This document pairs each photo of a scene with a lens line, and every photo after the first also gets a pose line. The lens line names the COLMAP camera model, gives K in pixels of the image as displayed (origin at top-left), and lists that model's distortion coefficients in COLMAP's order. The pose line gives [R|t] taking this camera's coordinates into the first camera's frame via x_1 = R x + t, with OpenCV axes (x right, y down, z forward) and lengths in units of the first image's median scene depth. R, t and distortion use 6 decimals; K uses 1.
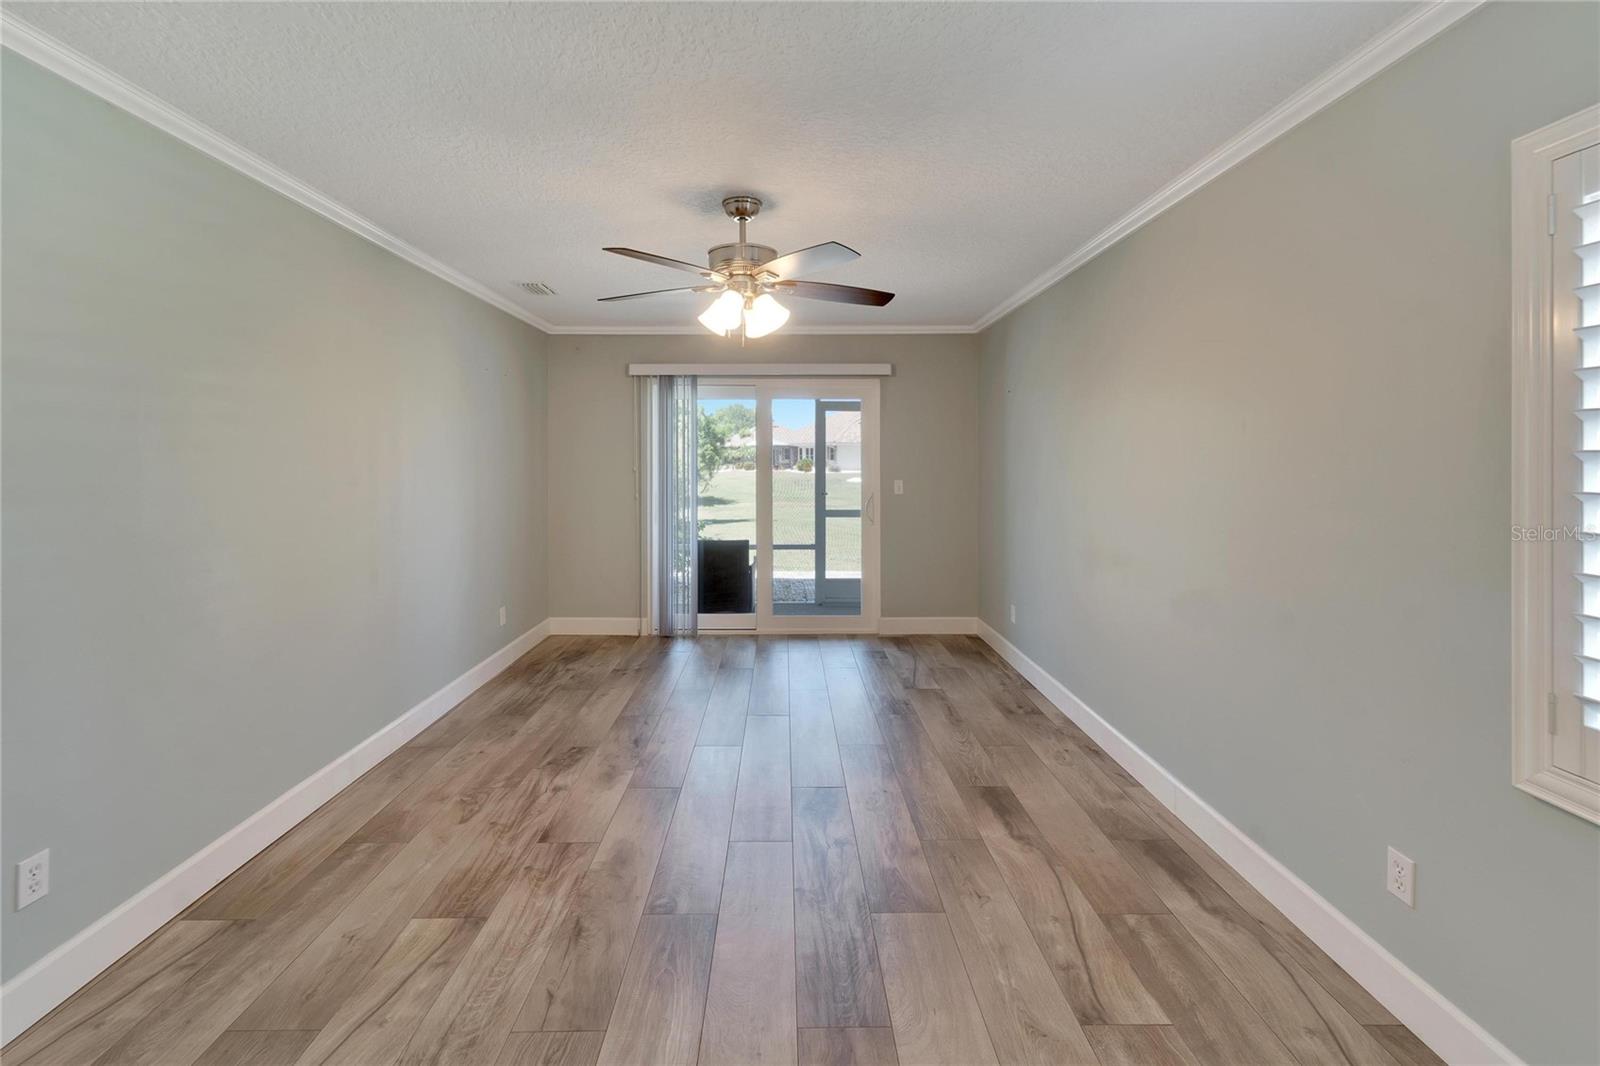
lens RADIAL K [[656.8, 0, 803.2], [0, 656.8, 515.0], [0, 0, 1]] dist [0.001098, -0.000023]
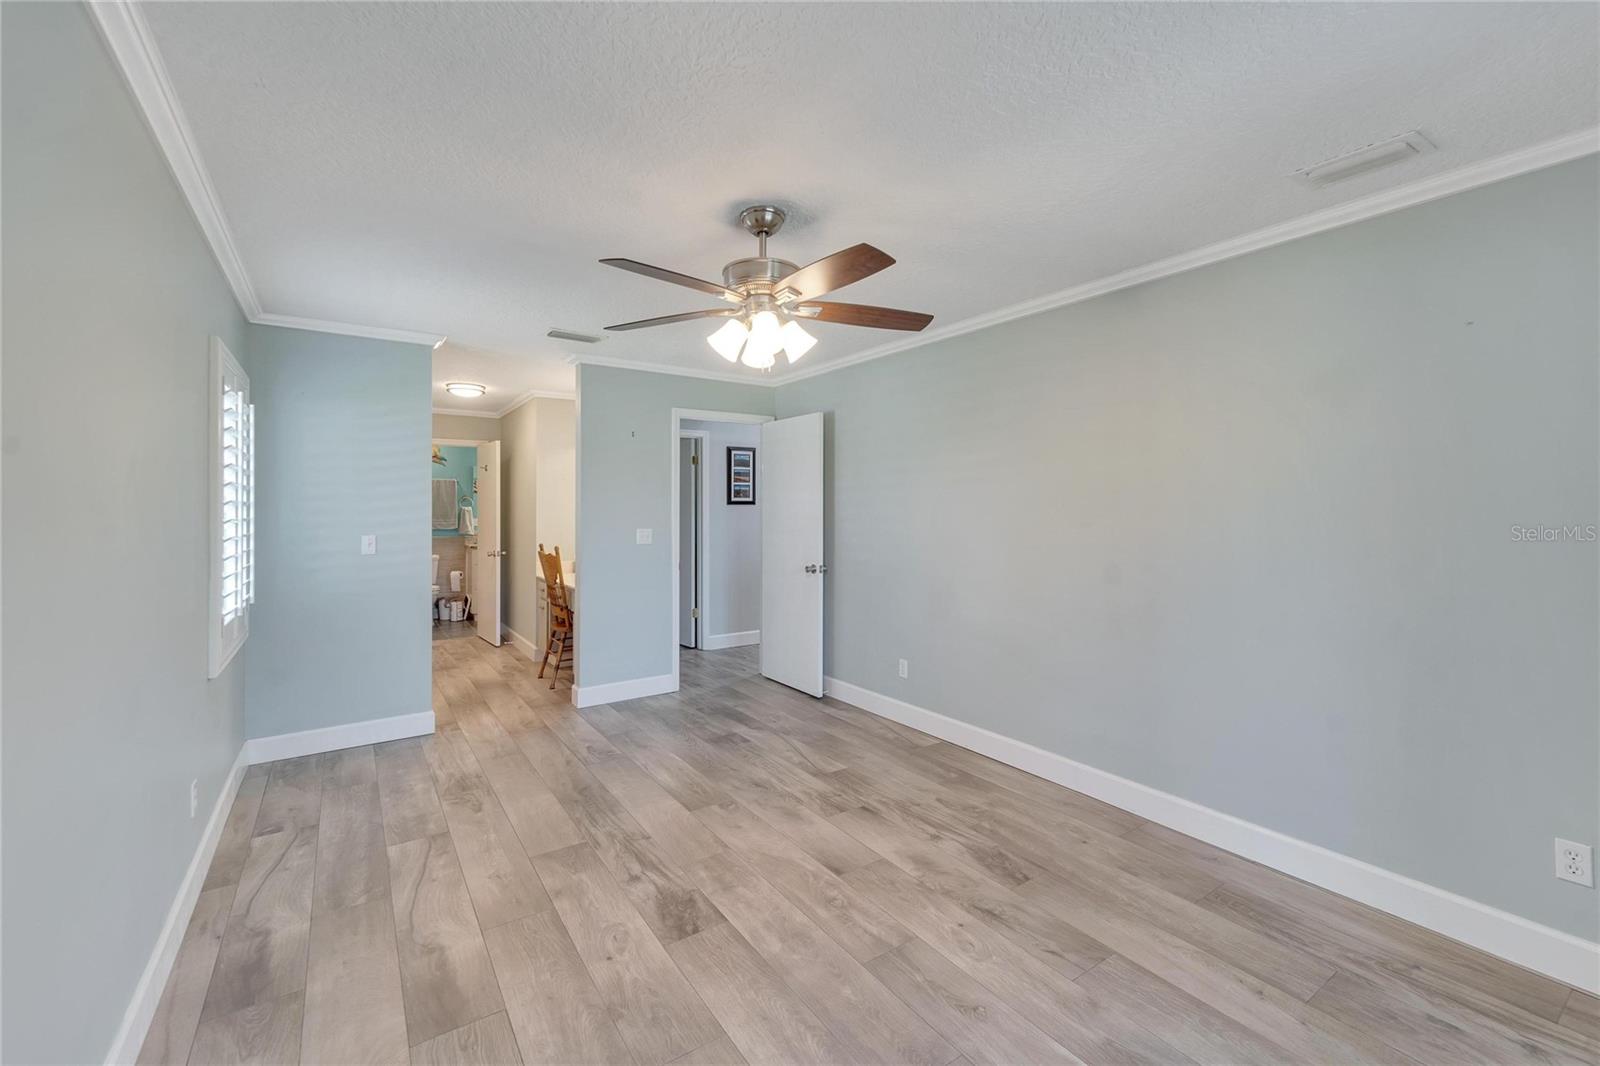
lens RADIAL K [[652.2, 0, 778.2], [0, 652.2, 488.6], [0, 0, 1]] dist [0.001742, 0.000061]
pose [[-0.850584, -0.014479, -0.525640, 0.459171], [-0.043980, 0.998077, 0.043677, -0.182462], [0.523997, 0.060269, -0.849585, 2.183345]]
